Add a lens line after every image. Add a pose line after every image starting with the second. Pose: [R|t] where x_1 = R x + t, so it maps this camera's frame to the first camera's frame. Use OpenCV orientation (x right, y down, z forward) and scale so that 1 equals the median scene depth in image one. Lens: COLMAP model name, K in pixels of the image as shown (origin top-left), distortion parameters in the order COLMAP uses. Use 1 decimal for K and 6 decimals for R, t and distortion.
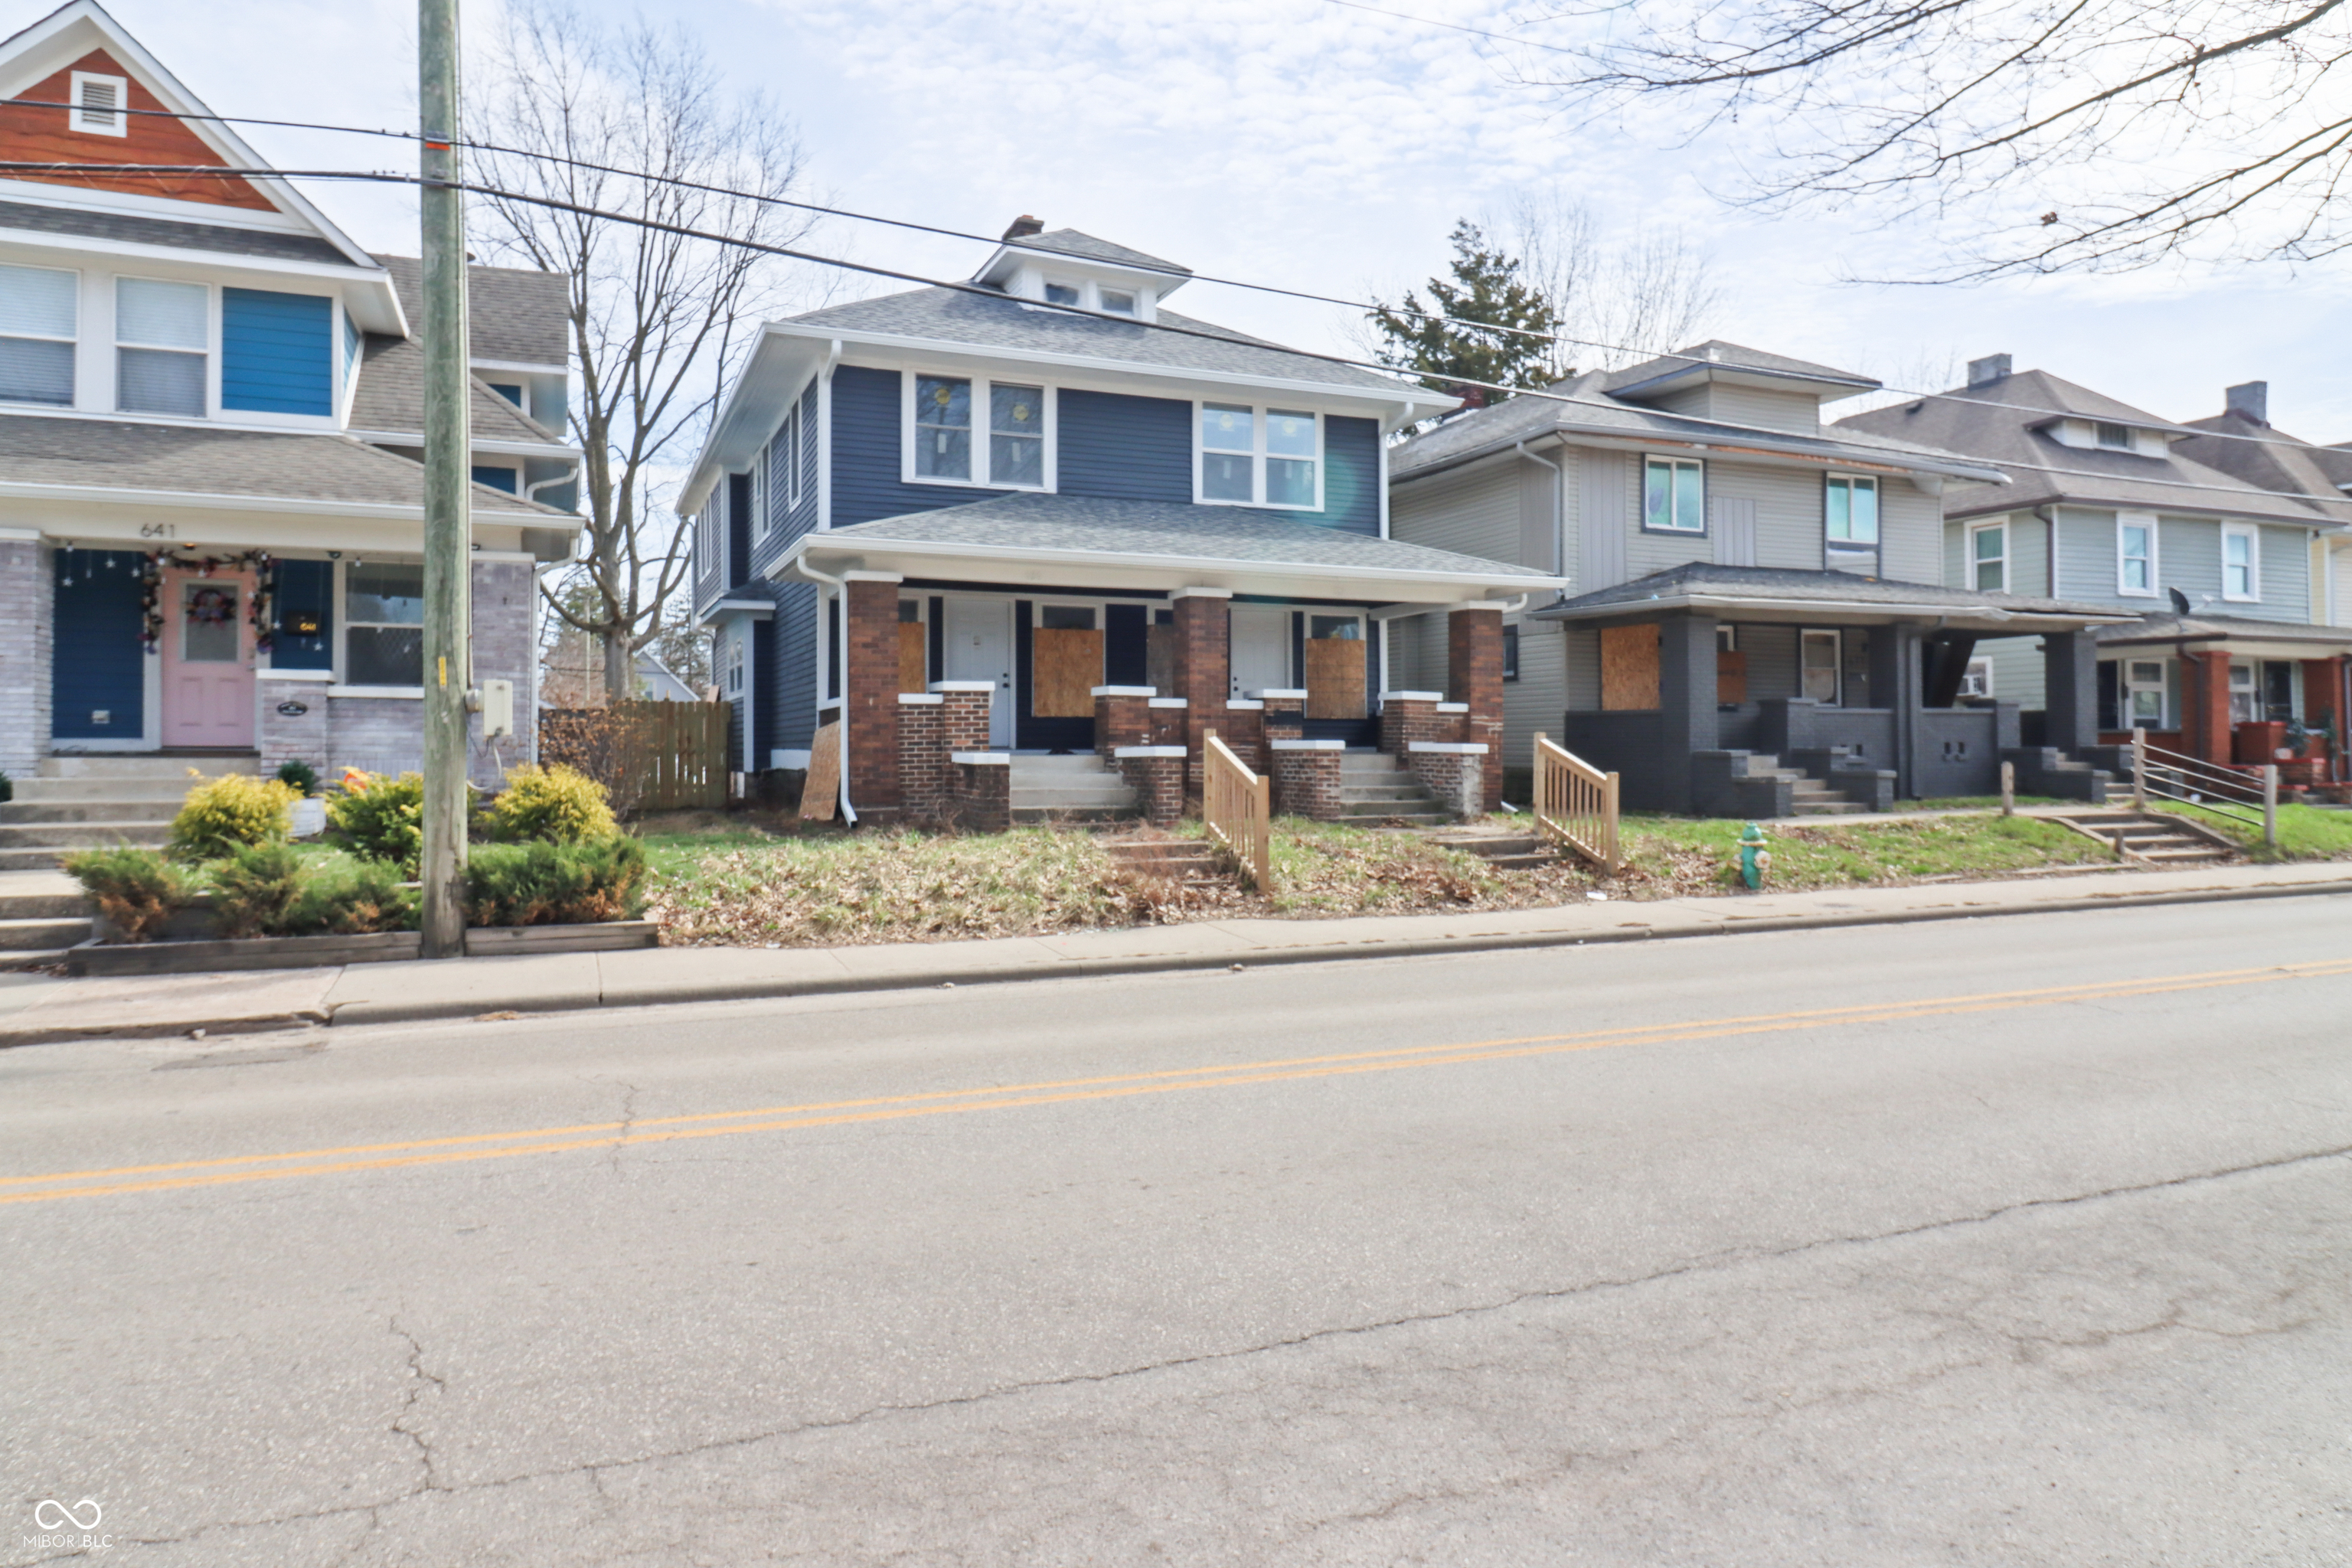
lens RADIAL K [[1438.0, 0, 1178.8], [0, 1438.0, 713.4], [0, 0, 1]] dist [0.000105, -0.001452]
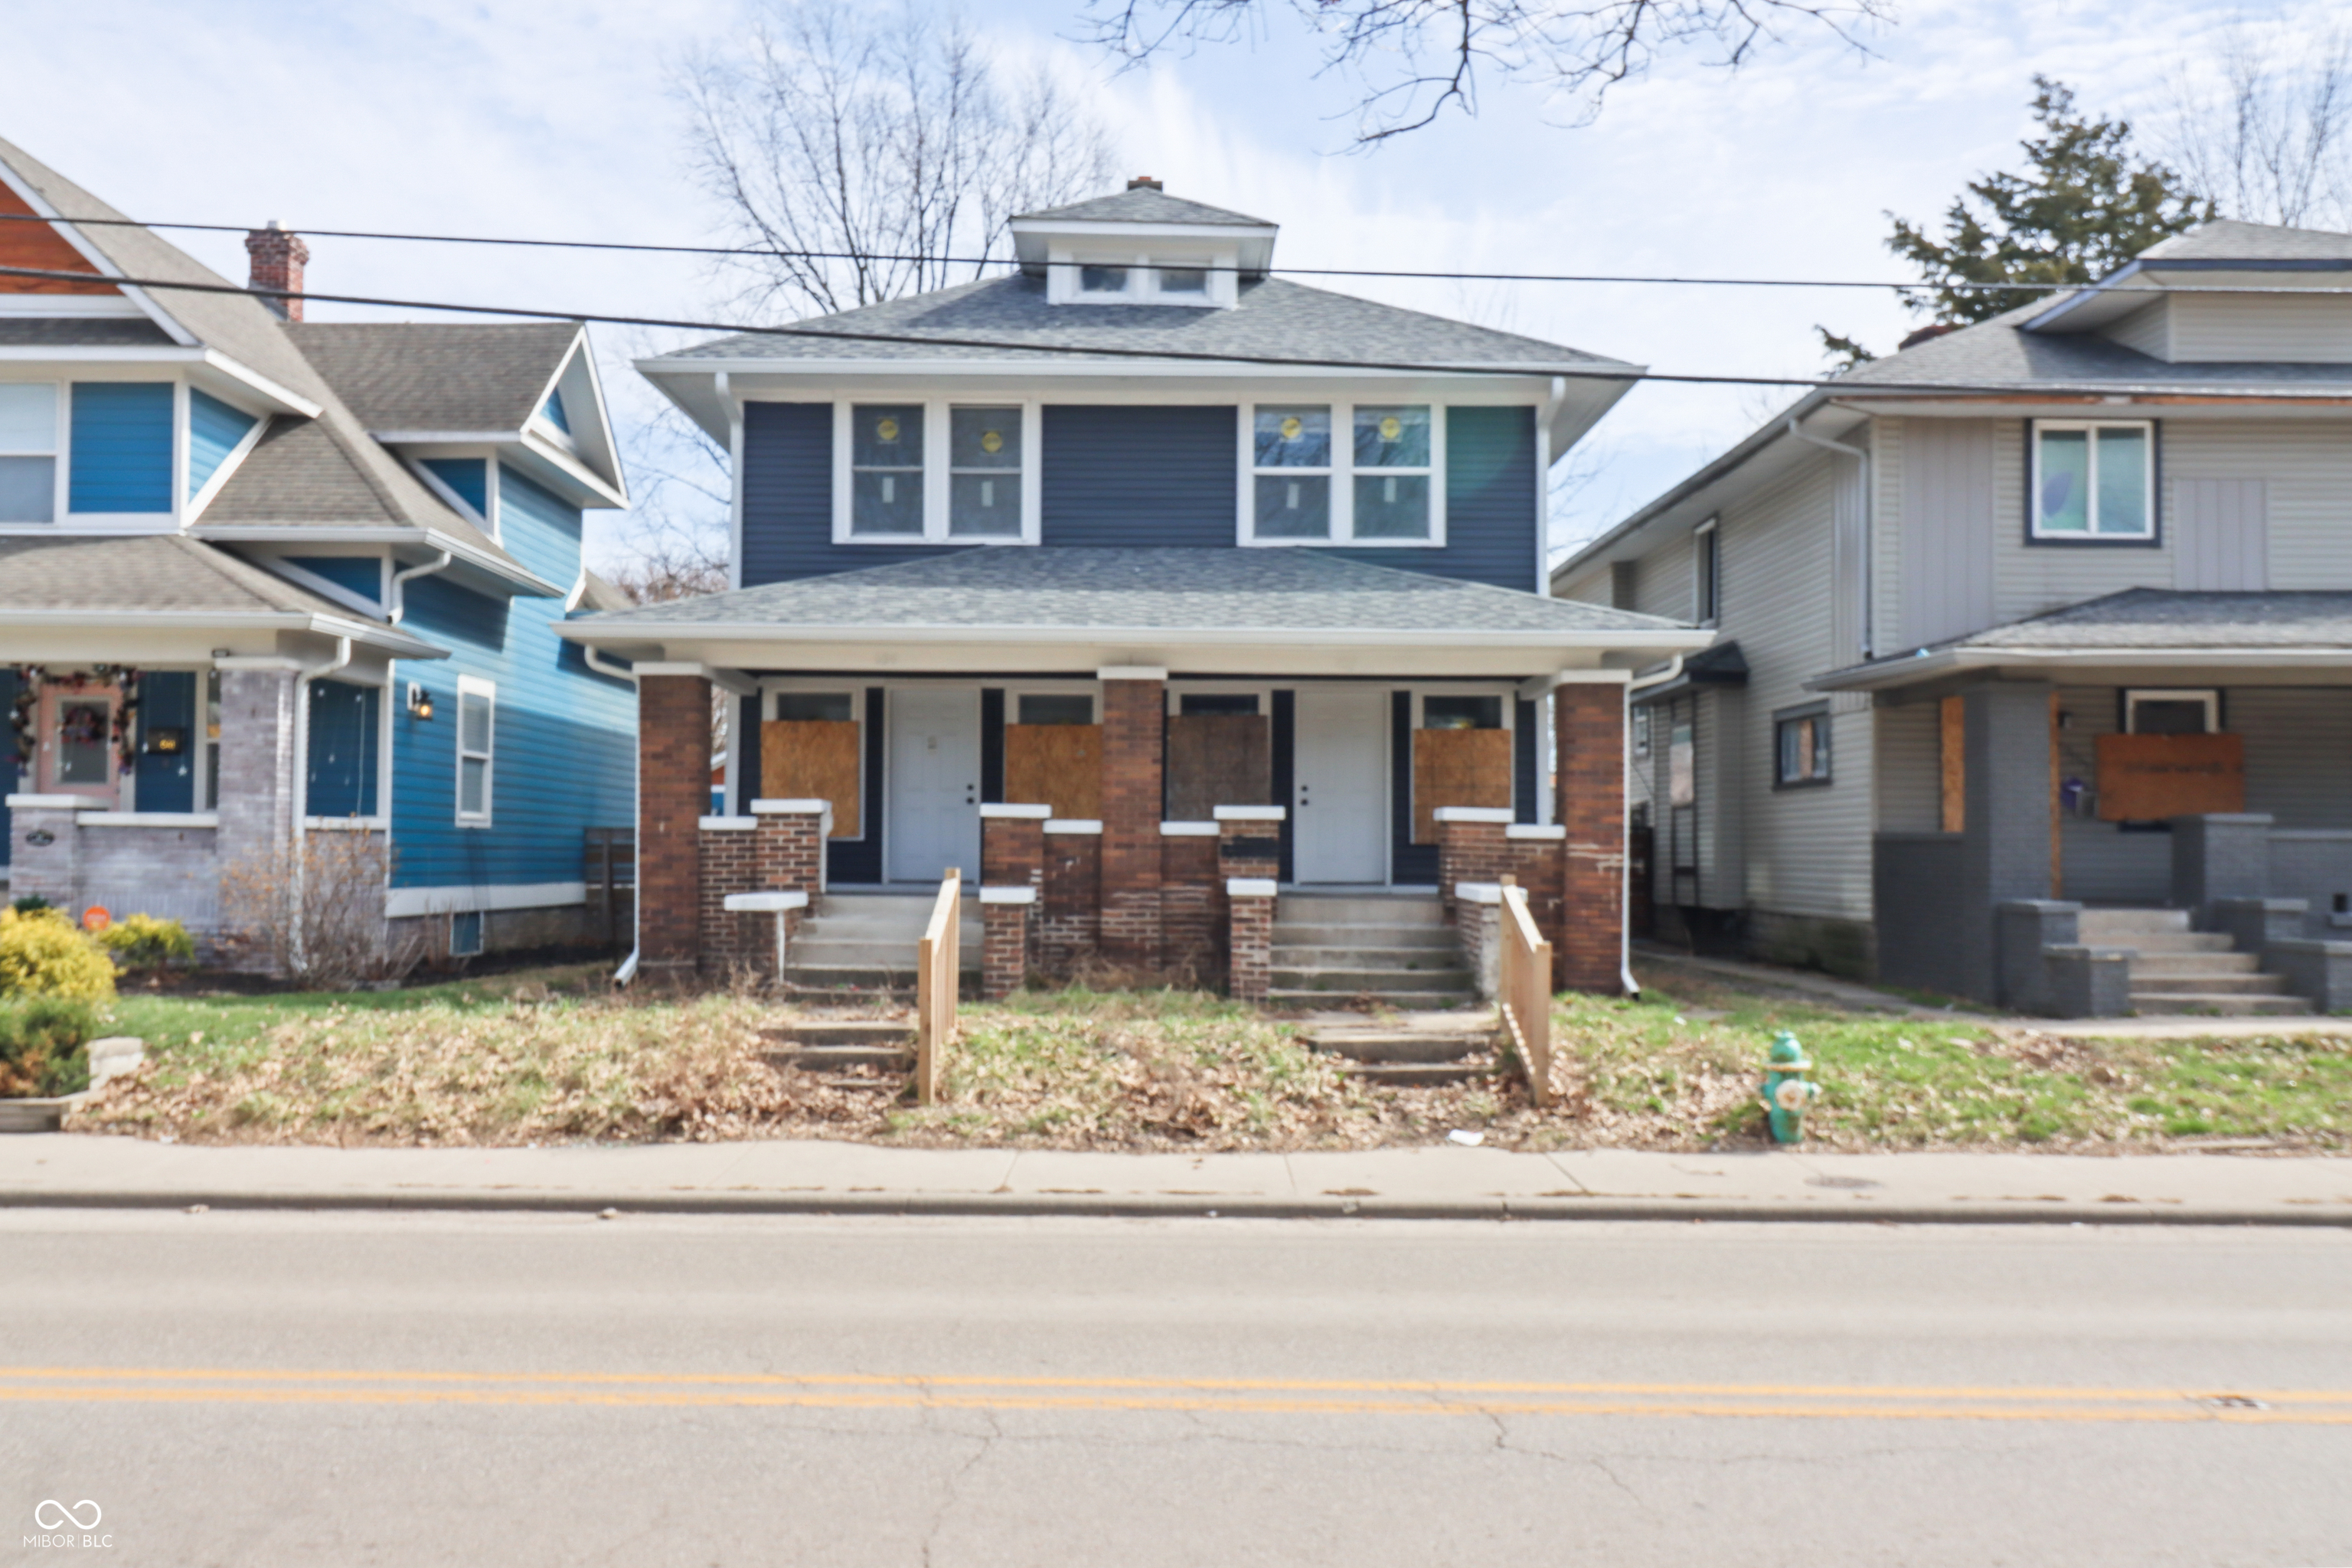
lens RADIAL K [[1846.7, 0, 1176.0], [0, 1846.7, 784.0], [0, 0, 1]] dist [0.007917, 0.002650]
pose [[0.918126, -0.007834, -0.396211, 0.374021], [0.001532, 0.999867, -0.016219, -0.012481], [0.396285, 0.014284, 0.918016, 0.147269]]
